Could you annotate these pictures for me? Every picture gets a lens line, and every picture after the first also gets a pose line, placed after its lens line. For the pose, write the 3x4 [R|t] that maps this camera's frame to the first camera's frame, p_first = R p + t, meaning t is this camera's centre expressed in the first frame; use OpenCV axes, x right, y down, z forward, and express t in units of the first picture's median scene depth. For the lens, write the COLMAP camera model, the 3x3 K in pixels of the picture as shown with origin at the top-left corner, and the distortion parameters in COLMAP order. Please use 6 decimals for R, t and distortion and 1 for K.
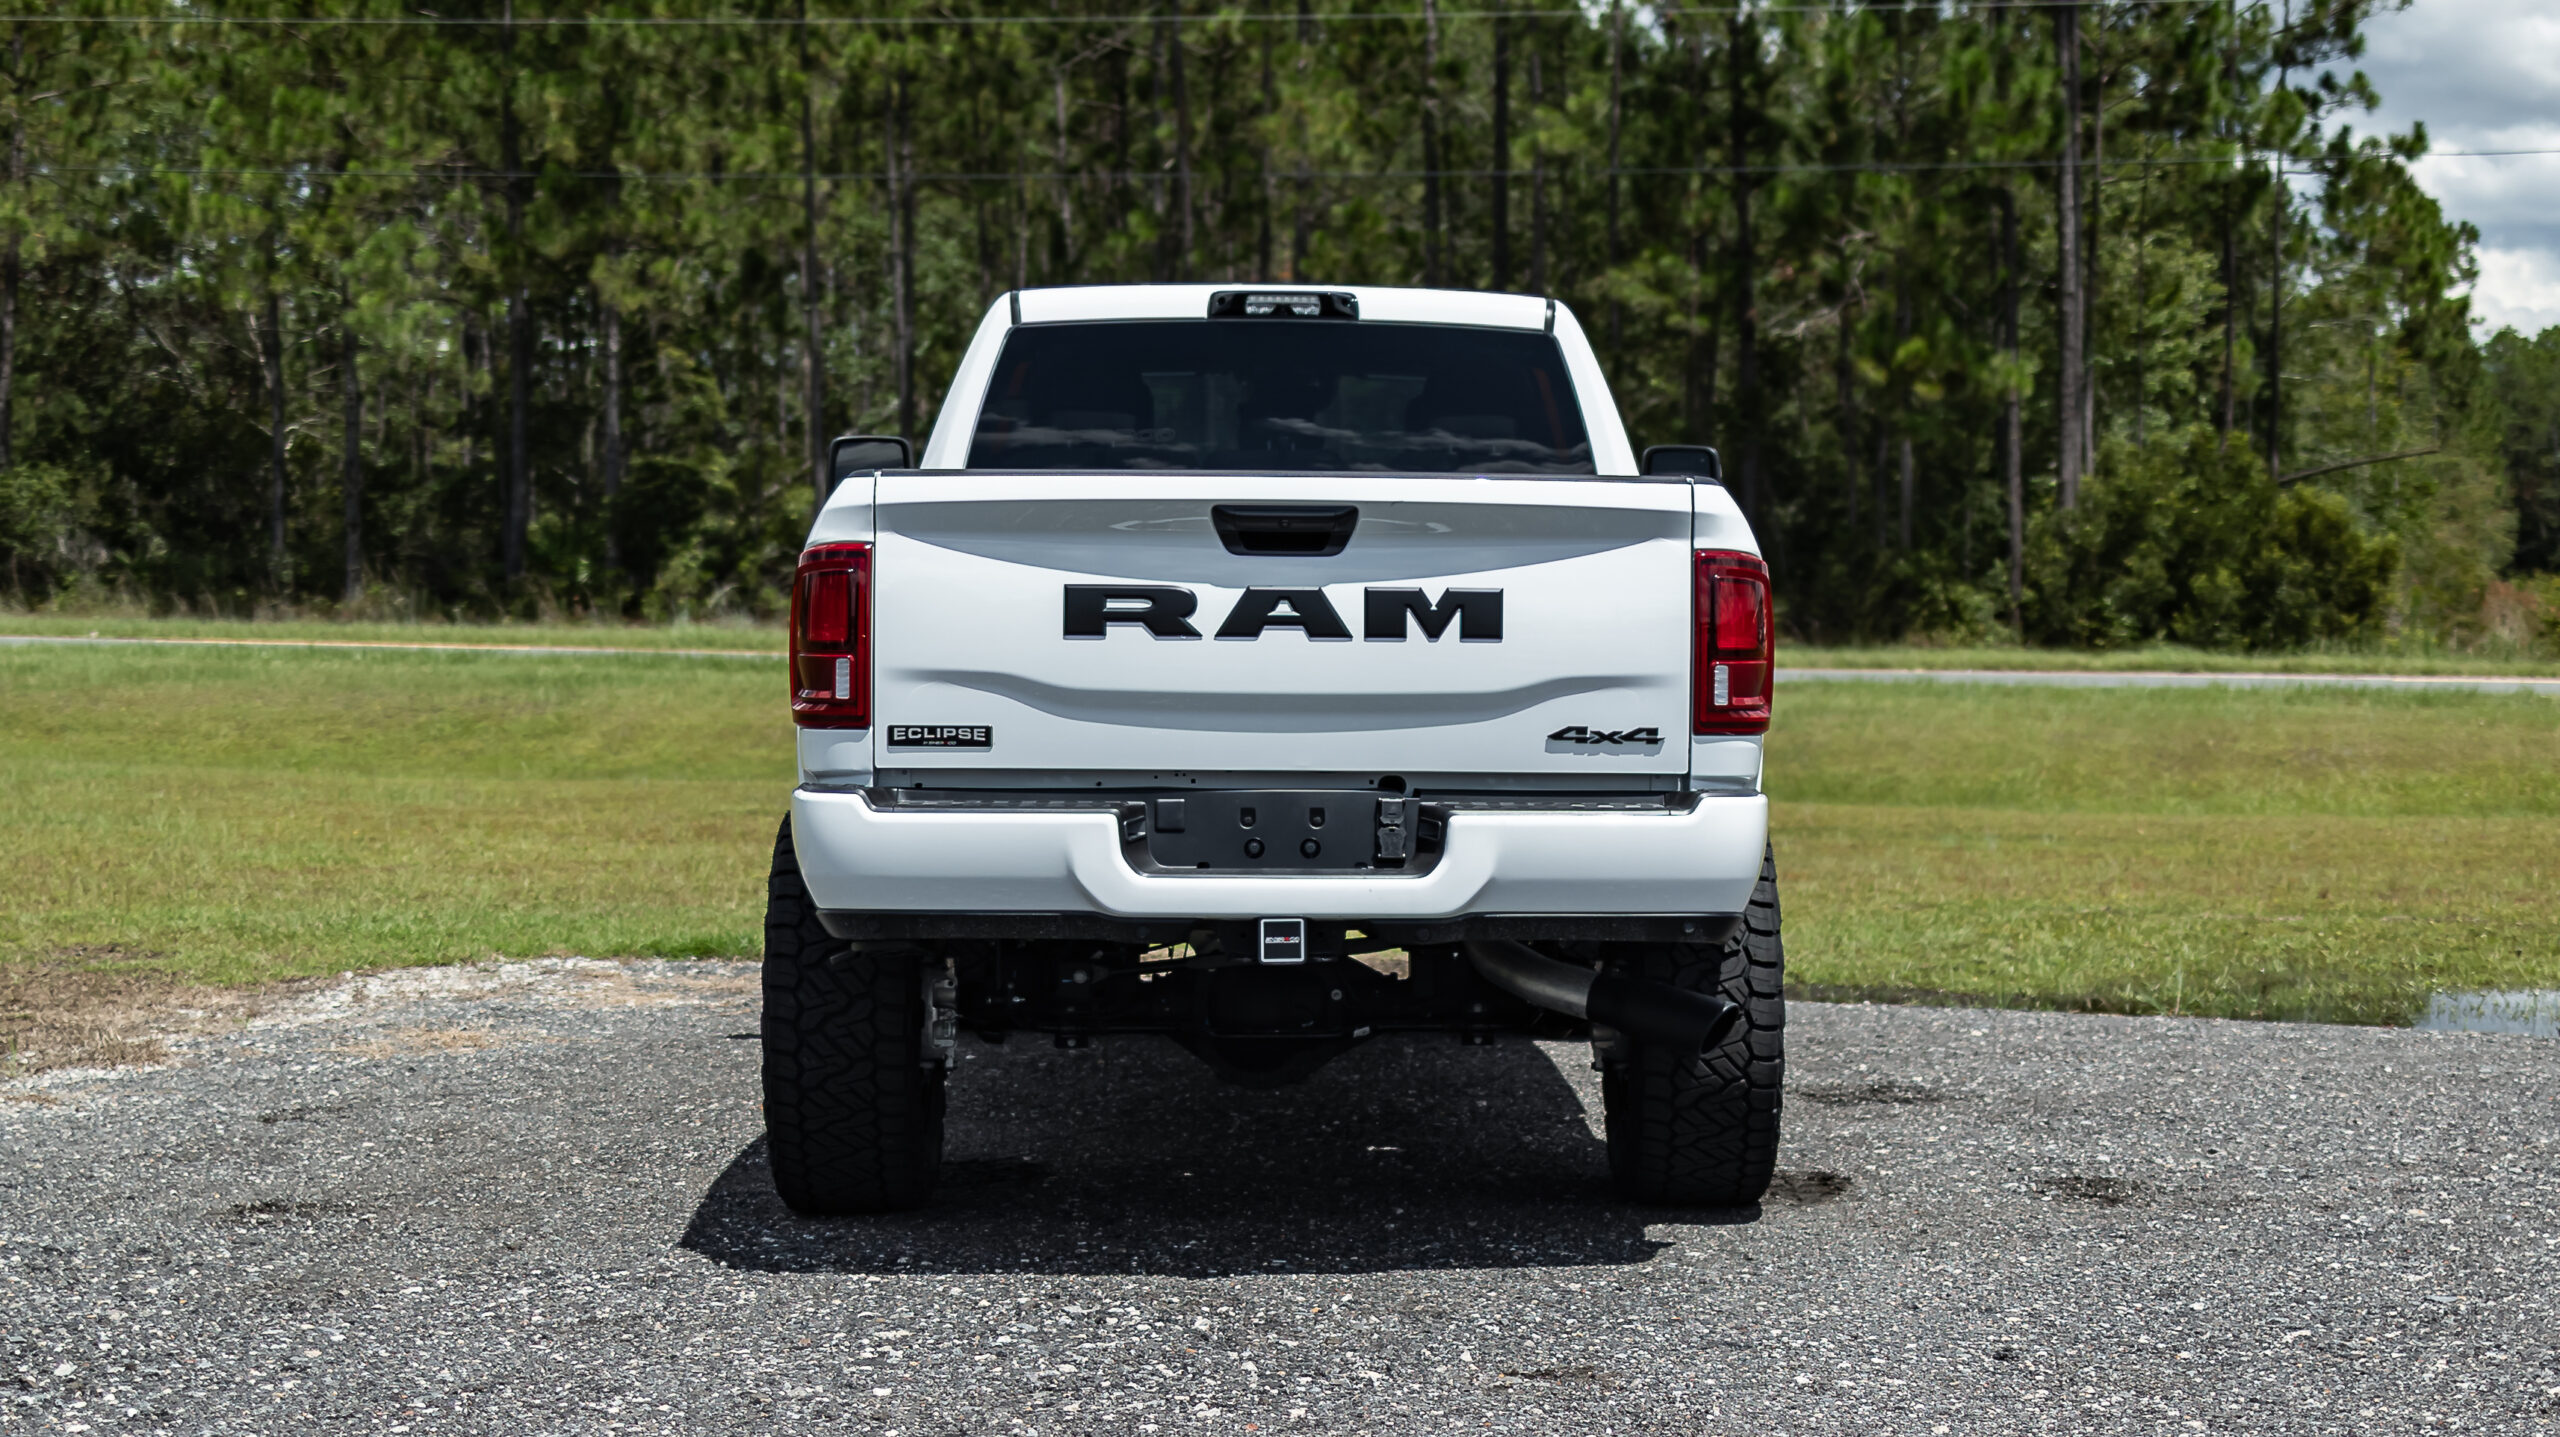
lens RADIAL K [[4169.3, 0, 1429.6], [0, 4169.3, 718.6], [0, 0, 1]] dist [0.047172, 0.066376]
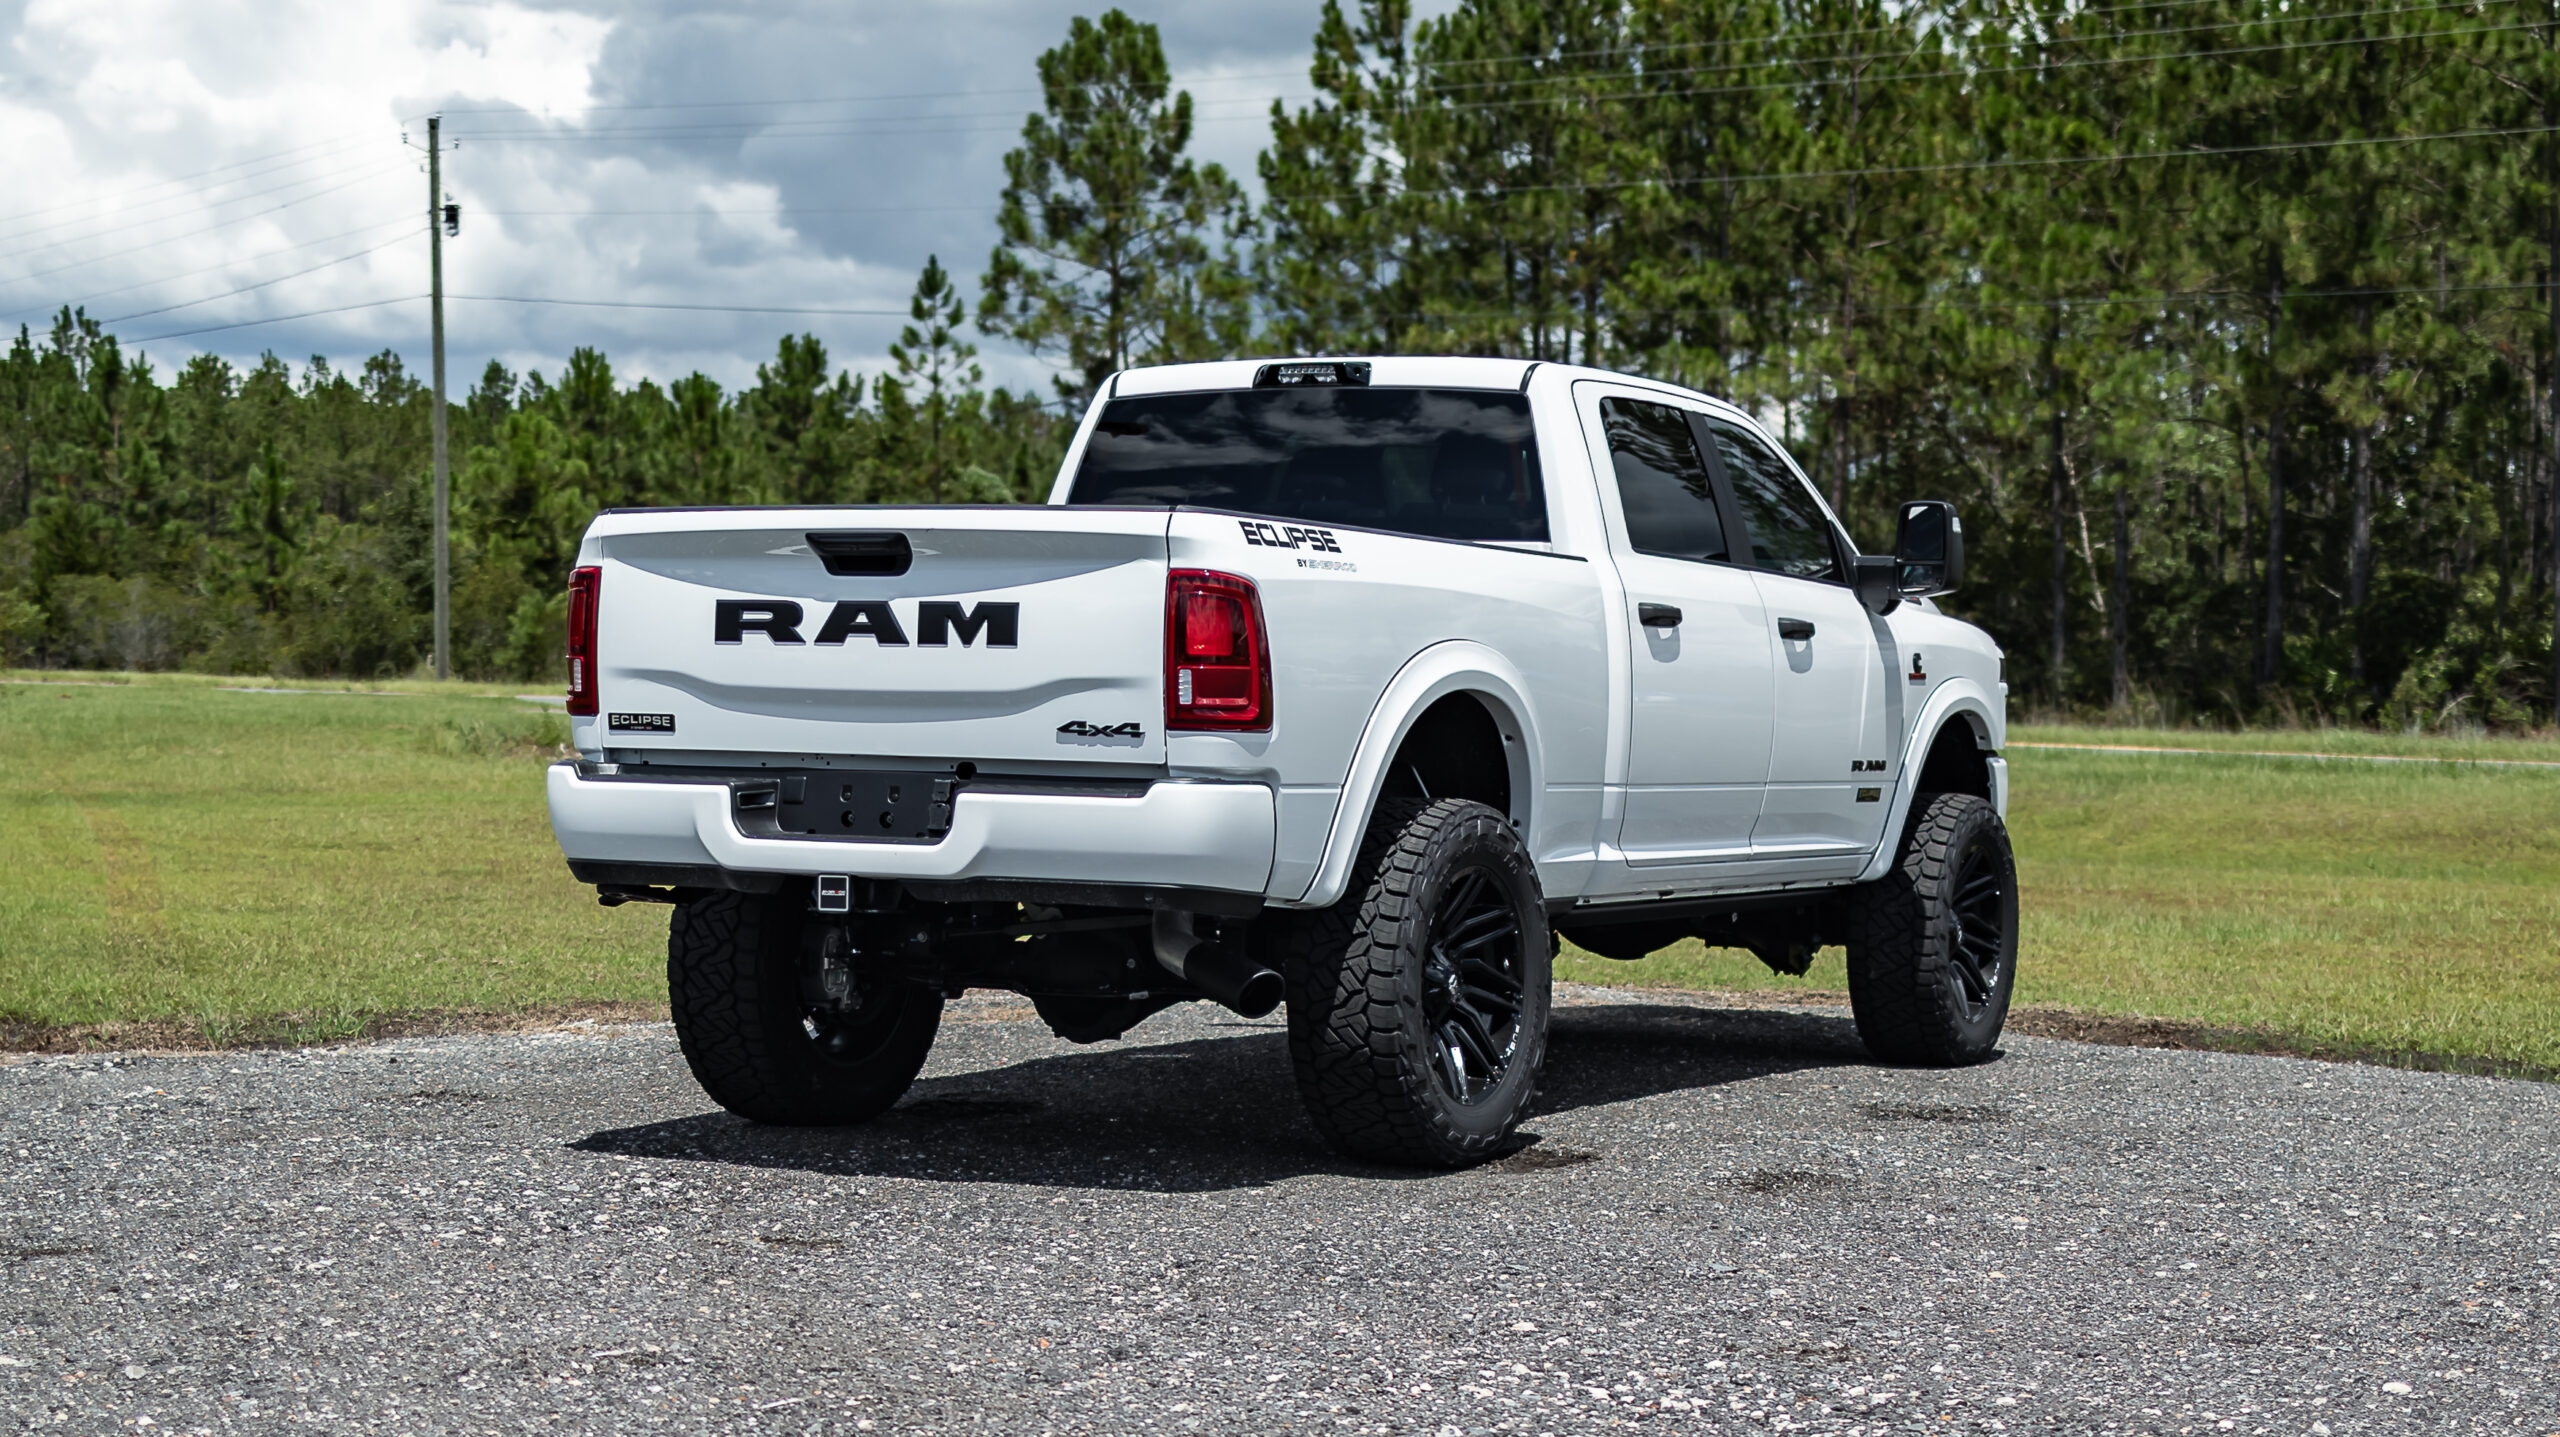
lens RADIAL K [[4169.3, 0, 1429.6], [0, 4169.3, 718.6], [0, 0, 1]] dist [0.047172, 0.066376]
pose [[0.865021, 0.011235, -0.501610, 0.702984], [-0.027082, 0.999337, -0.024320, 0.026857], [0.501005, 0.034622, 0.864752, 0.042275]]
